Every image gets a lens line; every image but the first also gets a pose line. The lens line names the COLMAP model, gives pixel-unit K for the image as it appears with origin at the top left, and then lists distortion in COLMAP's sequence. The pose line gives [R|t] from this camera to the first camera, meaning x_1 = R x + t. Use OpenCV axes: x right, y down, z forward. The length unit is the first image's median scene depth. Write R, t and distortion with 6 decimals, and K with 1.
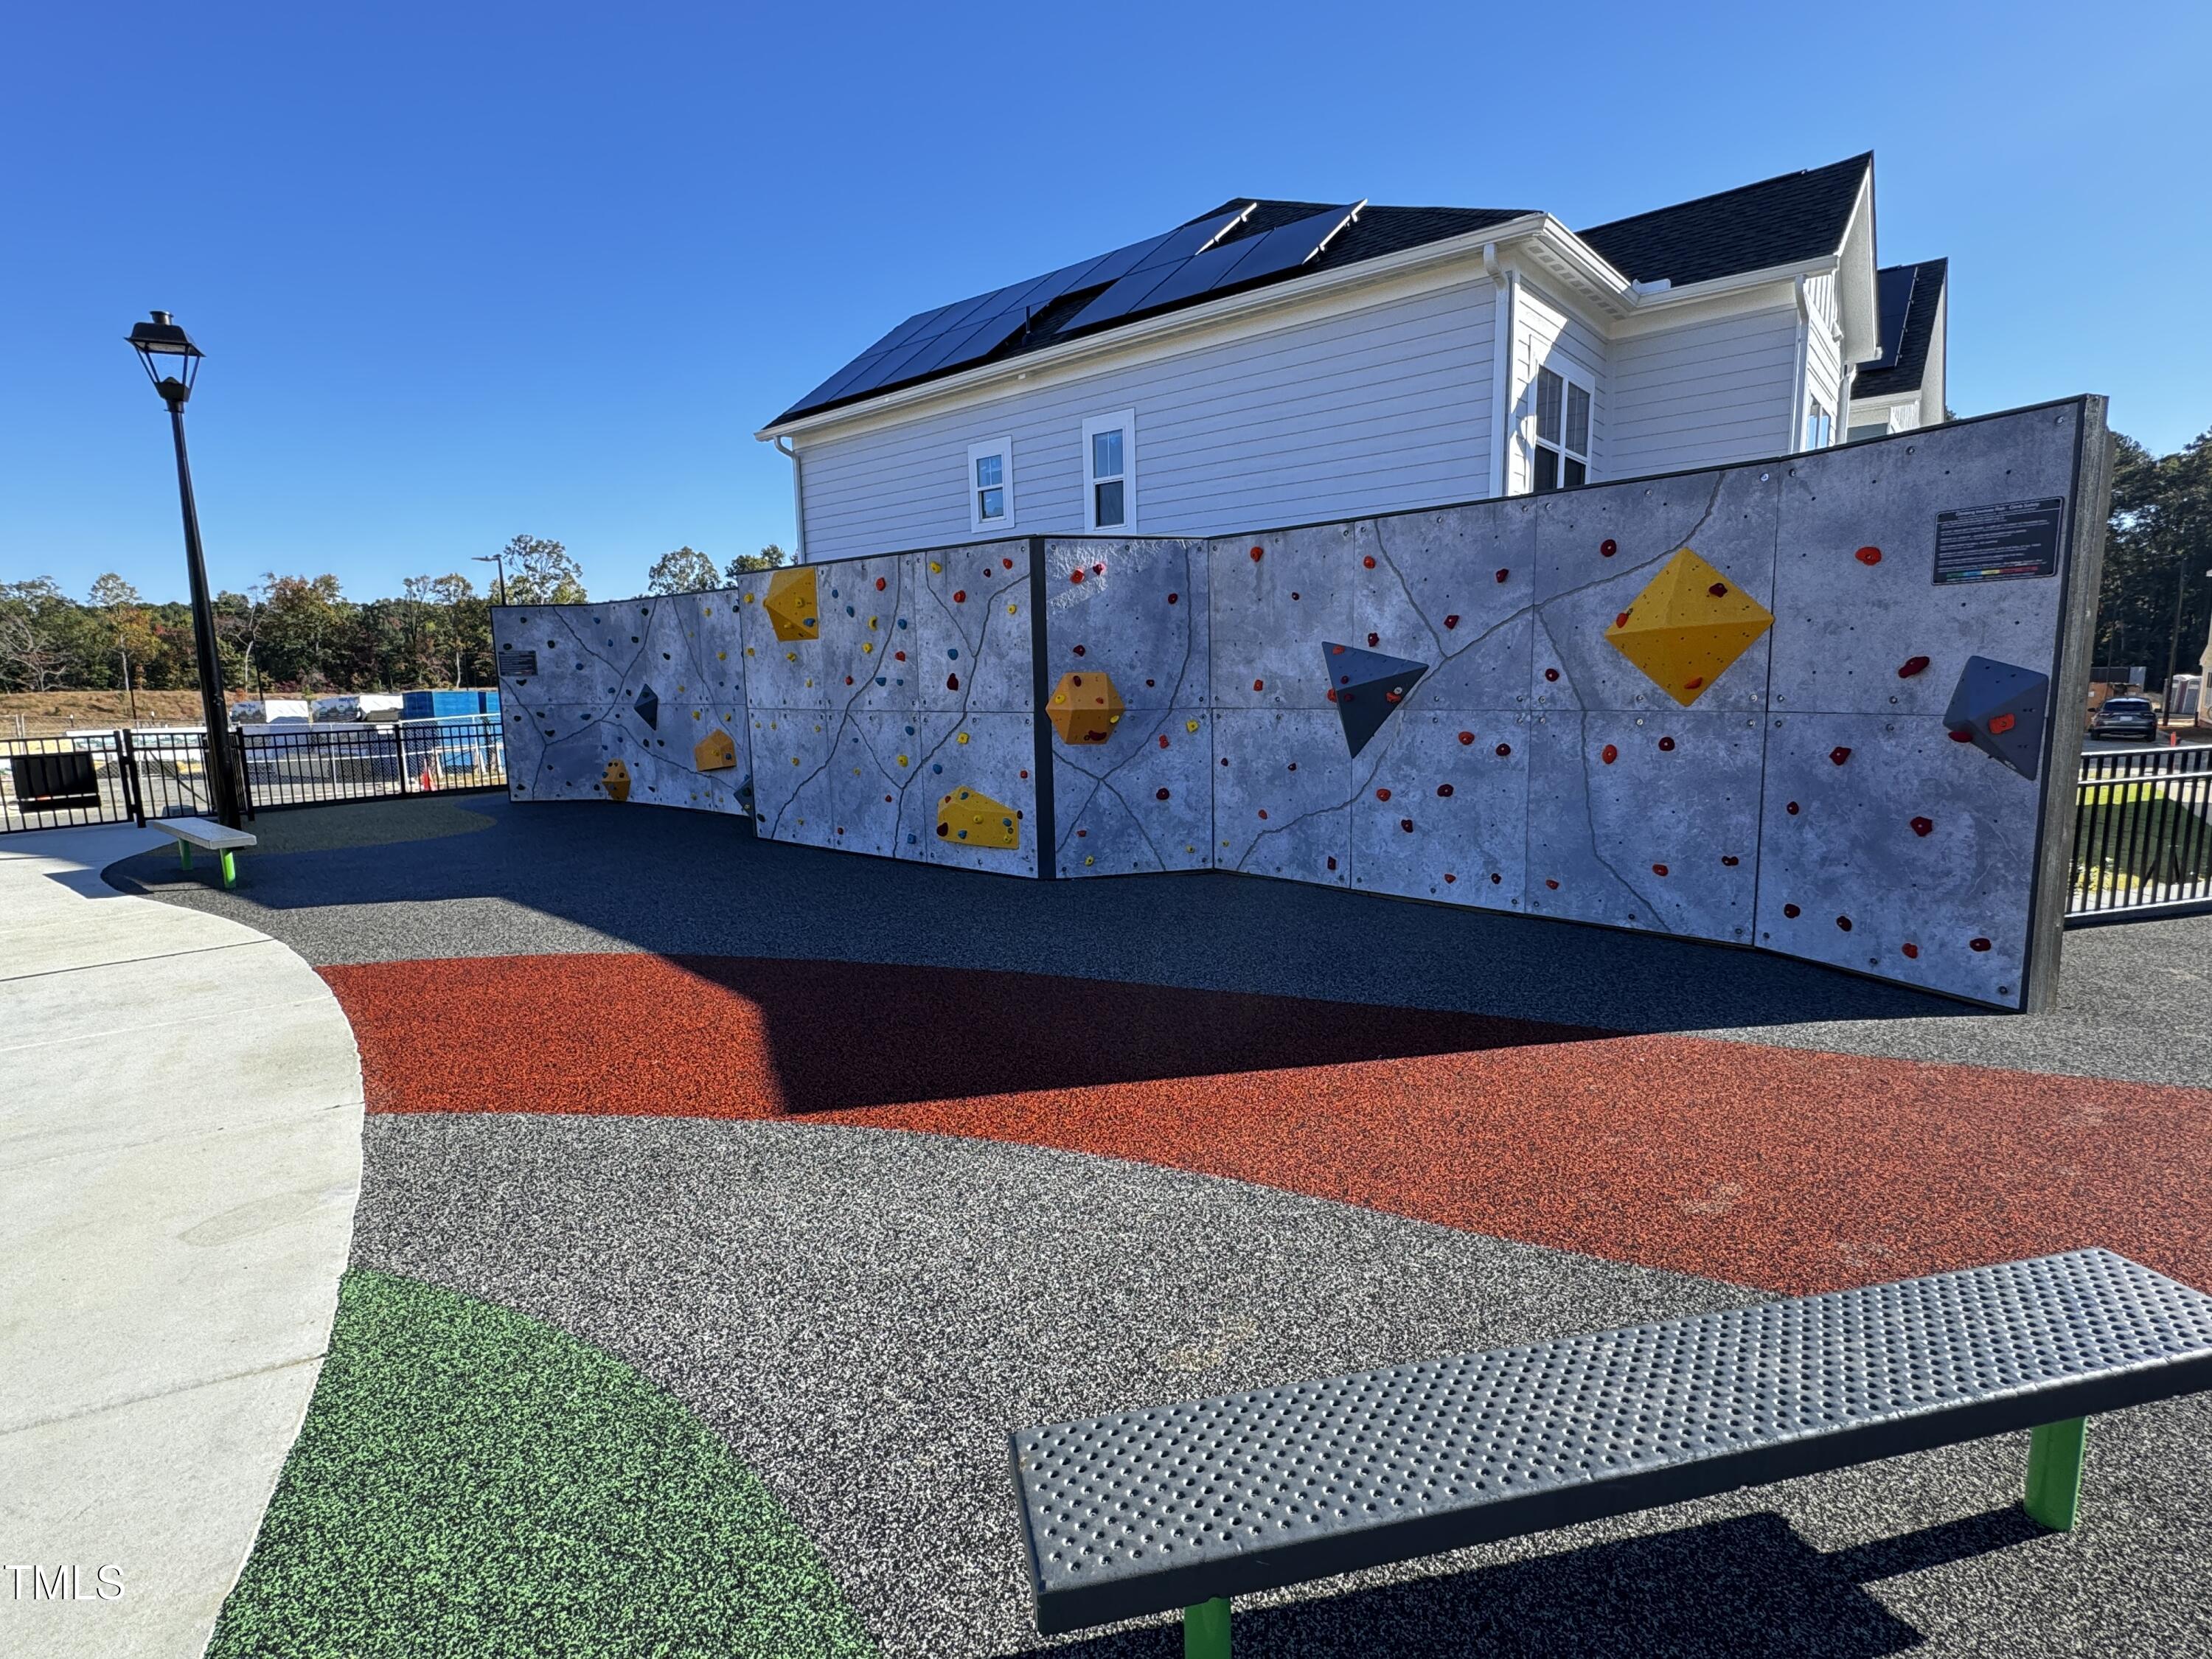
lens RADIAL K [[1081.4, 0, 1106.0], [0, 1081.4, 829.5], [0, 0, 1]] dist [-0.004117, -0.000584]
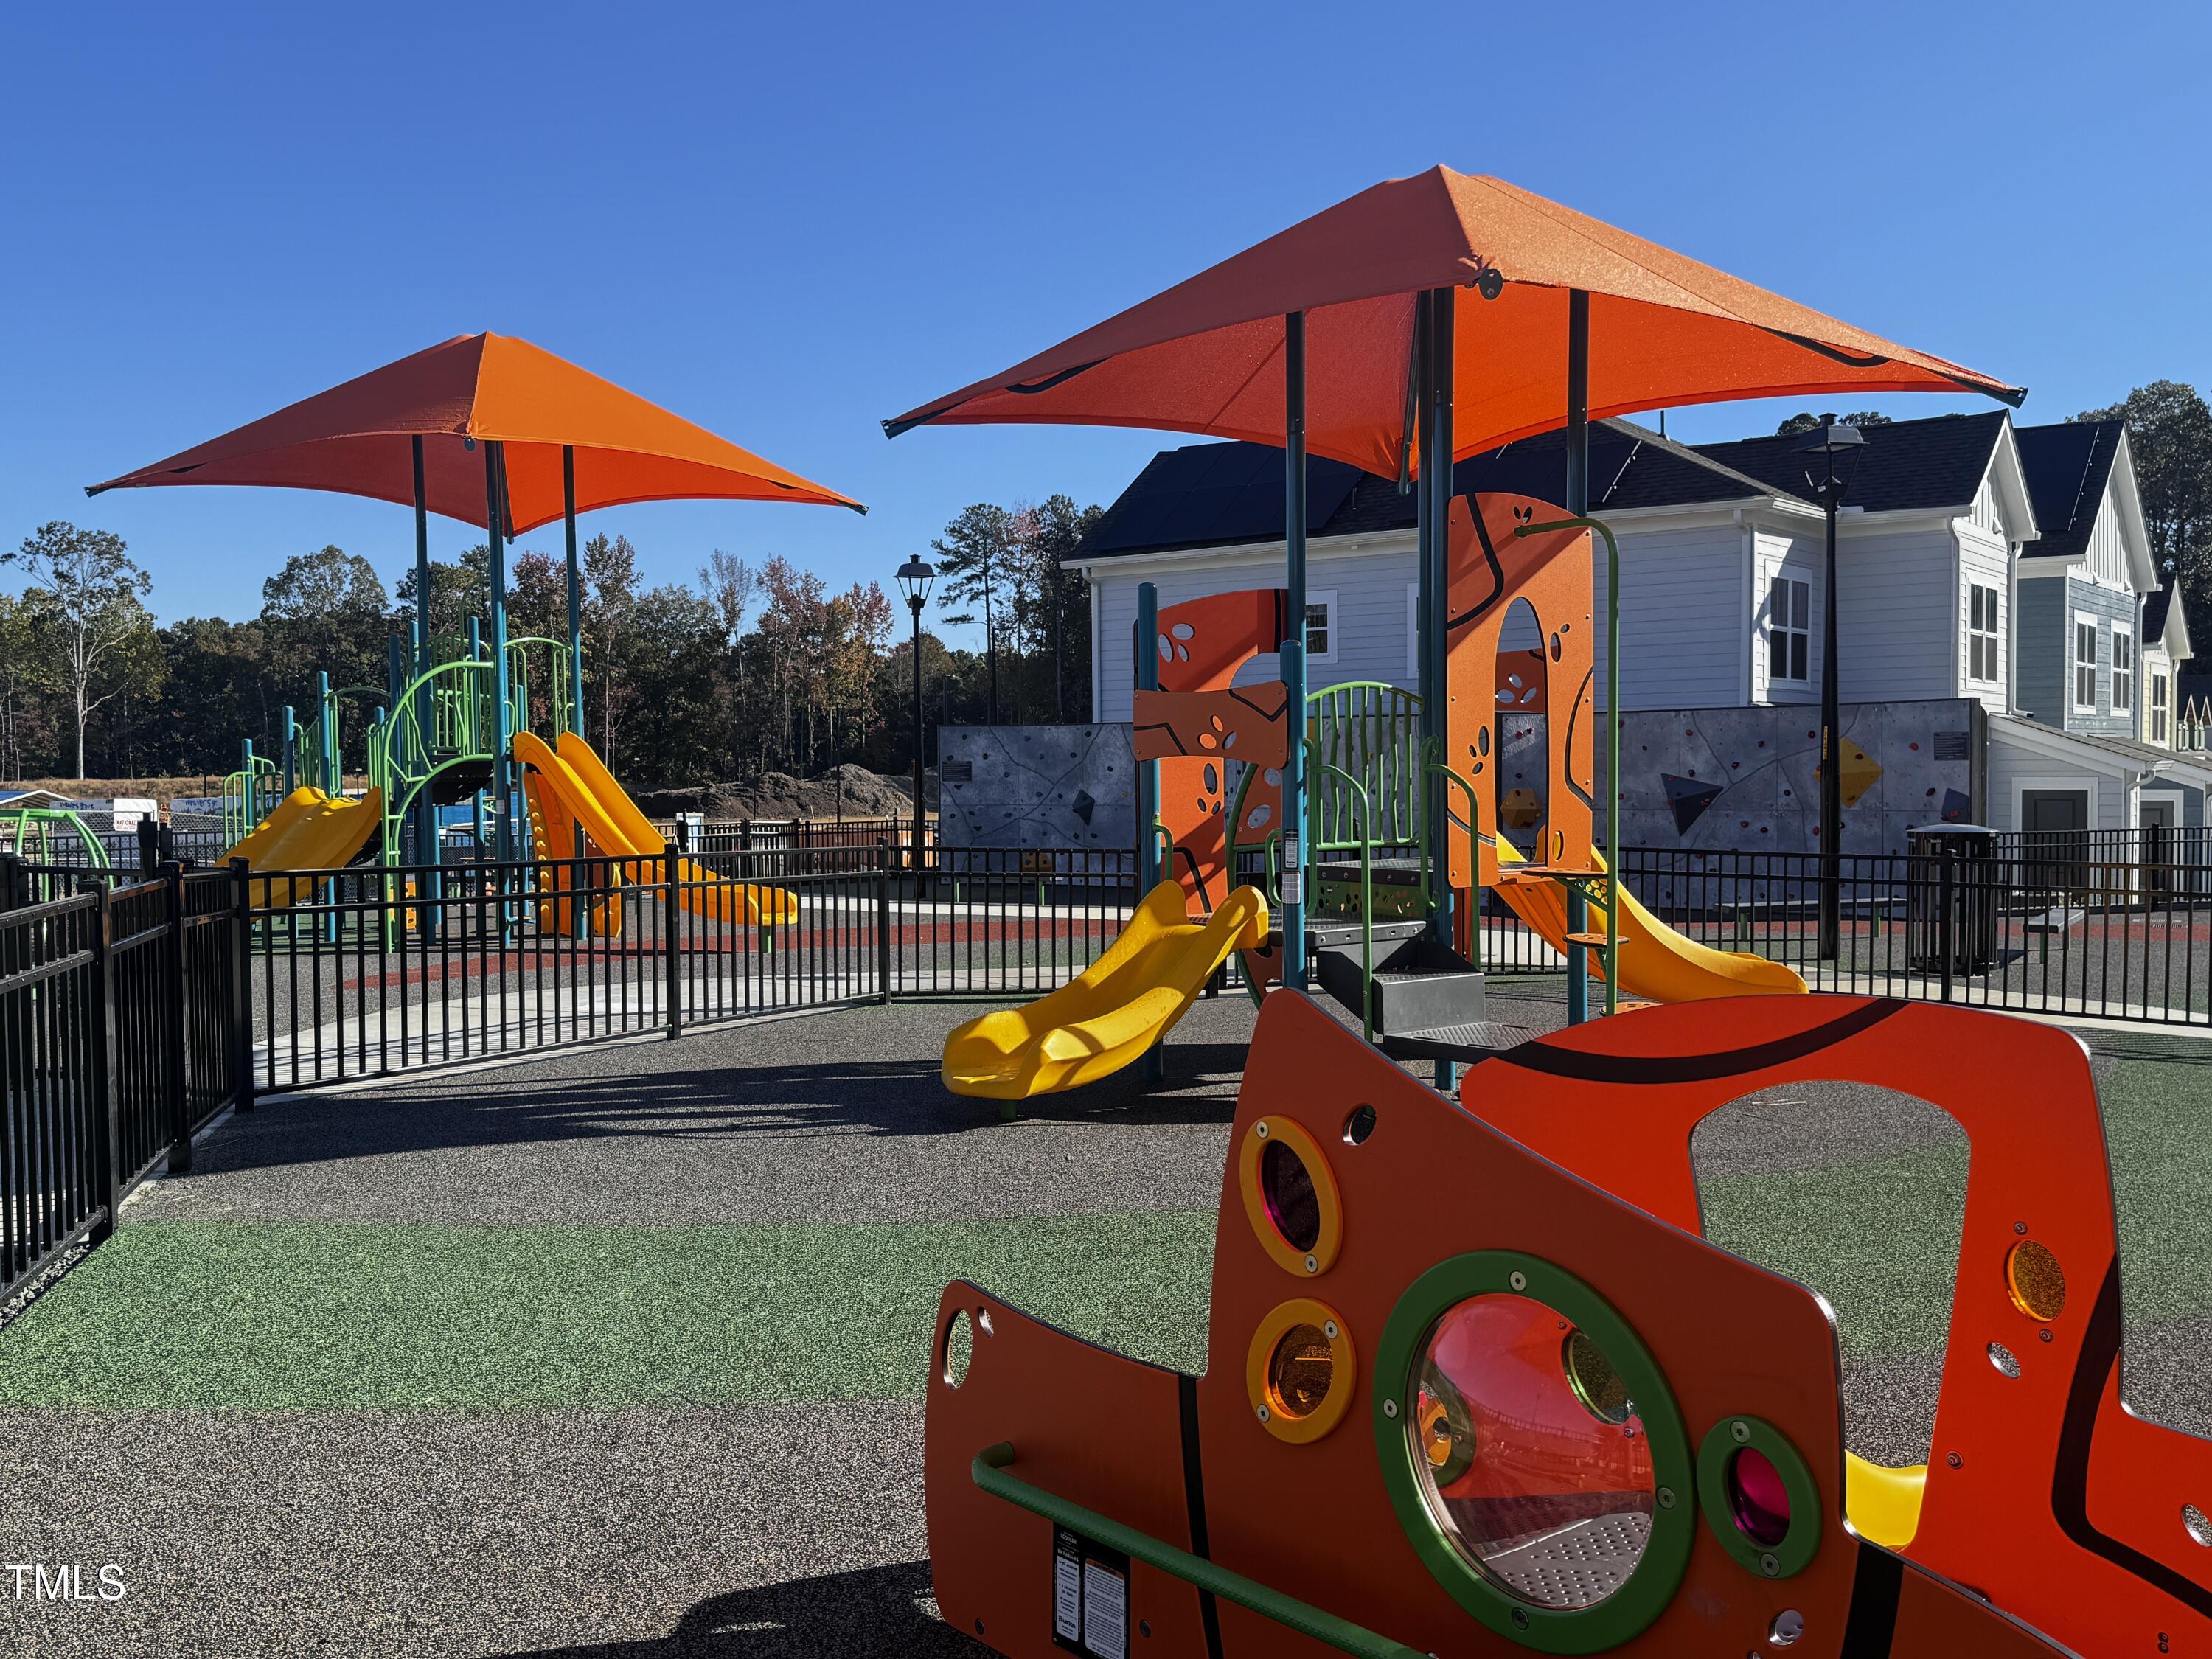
lens RADIAL K [[1993.2, 0, 1106.0], [0, 1993.2, 829.5], [0, 0, 1]] dist [0.192793, -0.401618]
pose [[0.997904, 0.010181, 0.063902, -0.853662], [-0.002902, 0.993592, -0.112986, 0.276971], [-0.064643, 0.112564, 0.991540, -2.070249]]
